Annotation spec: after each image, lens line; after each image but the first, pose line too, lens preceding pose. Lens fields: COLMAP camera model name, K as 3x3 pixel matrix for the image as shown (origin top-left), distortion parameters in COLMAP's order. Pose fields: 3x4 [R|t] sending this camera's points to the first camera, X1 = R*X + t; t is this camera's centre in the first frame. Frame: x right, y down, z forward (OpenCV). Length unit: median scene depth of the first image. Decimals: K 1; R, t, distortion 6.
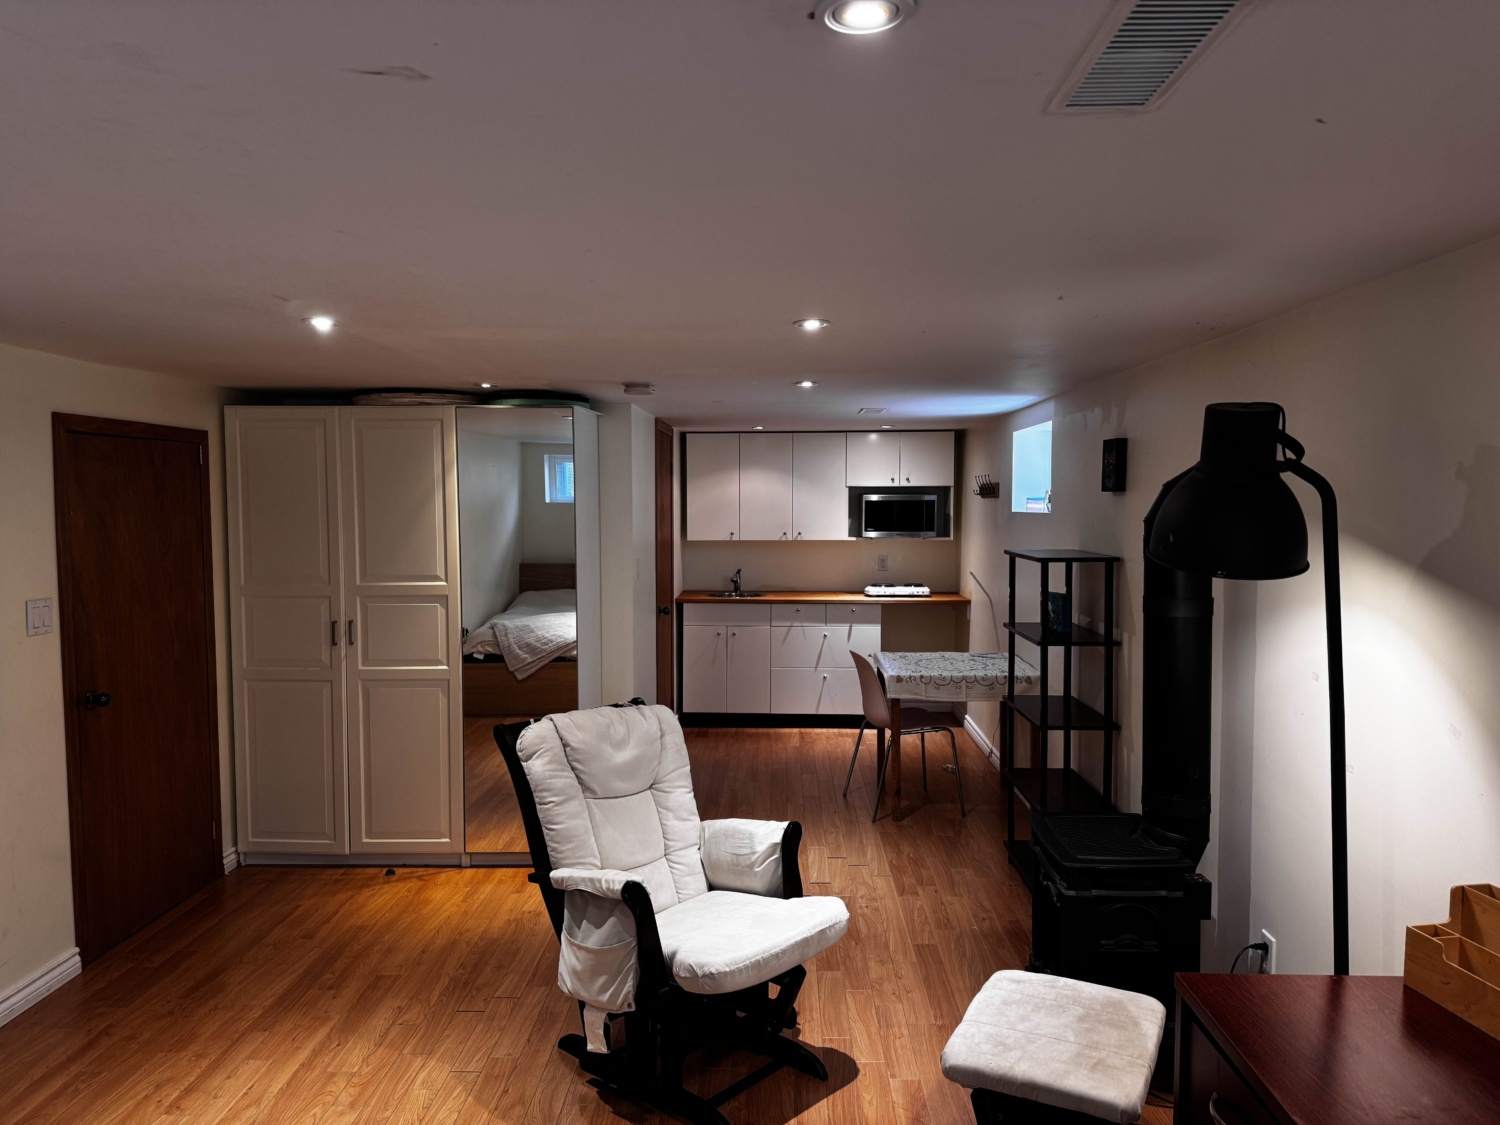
lens RADIAL K [[1061.2, 0, 750.0], [0, 1061.2, 562.5], [0, 0, 1]] dist [0.063429, -0.091318]
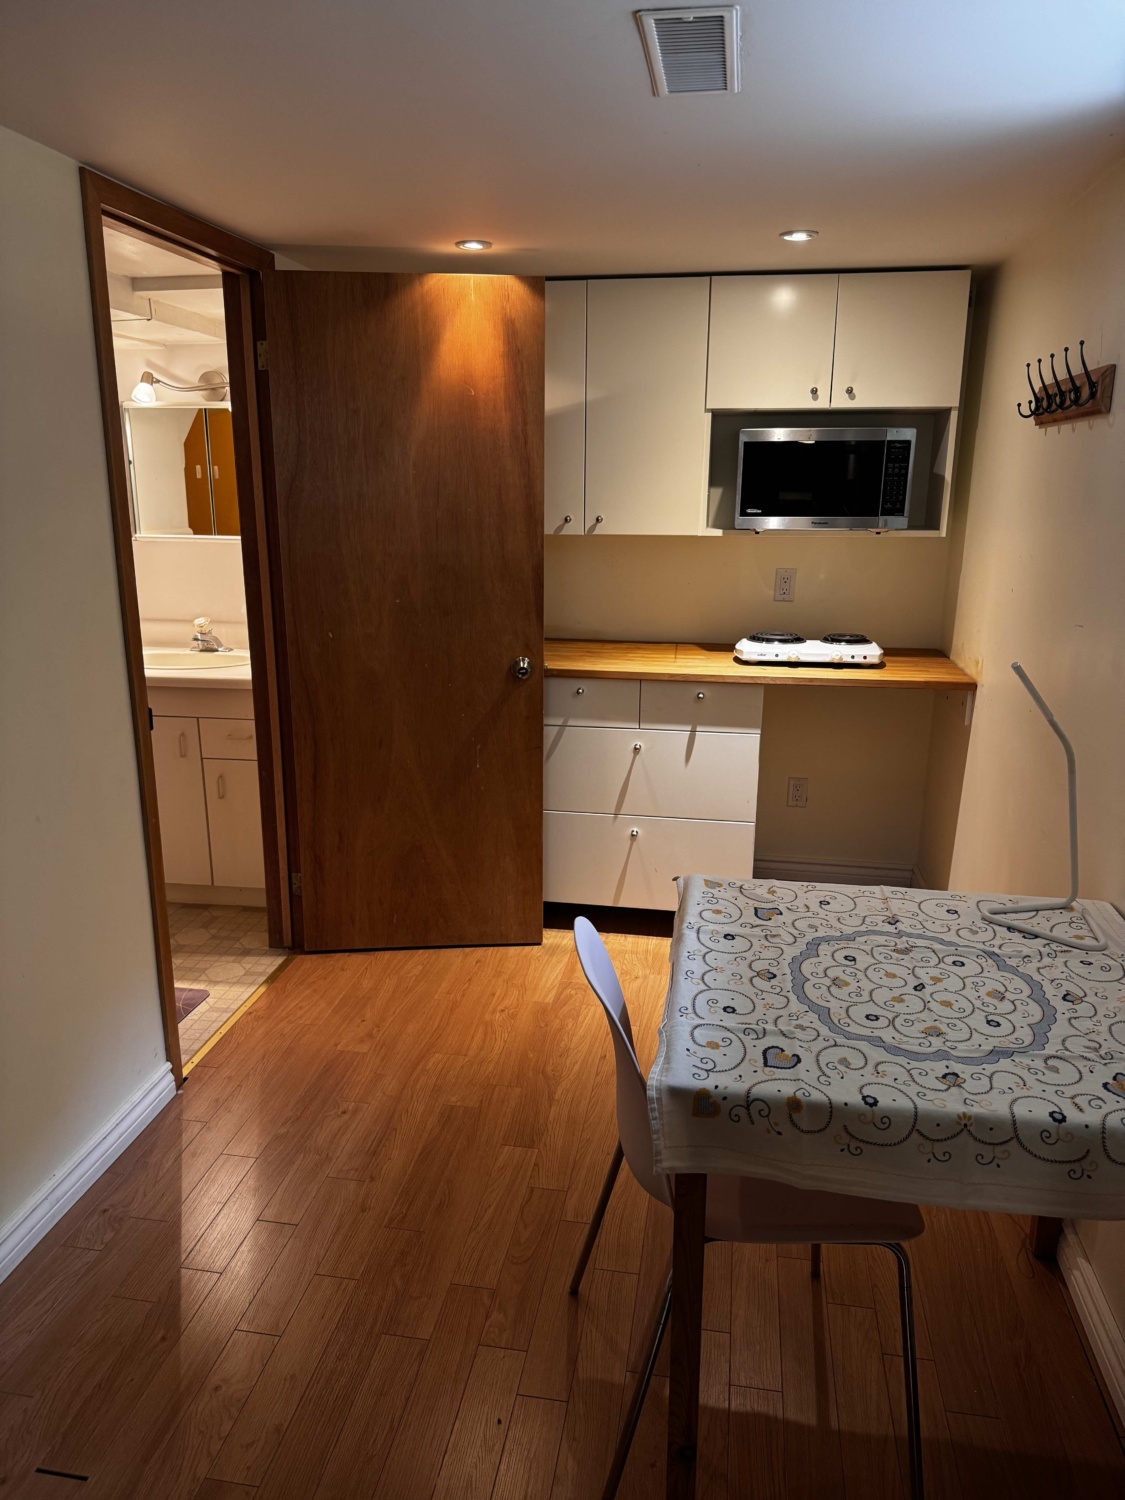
lens RADIAL K [[1061.2, 0, 558.0], [0, 1061.2, 773.8], [0, 0, 1]] dist [0.063429, -0.091318]
pose [[0.990261, 0.041391, -0.132927, 0.095950], [-0.013084, 0.978225, 0.207133, -0.014849], [0.138606, -0.203376, 0.969240, 0.534884]]
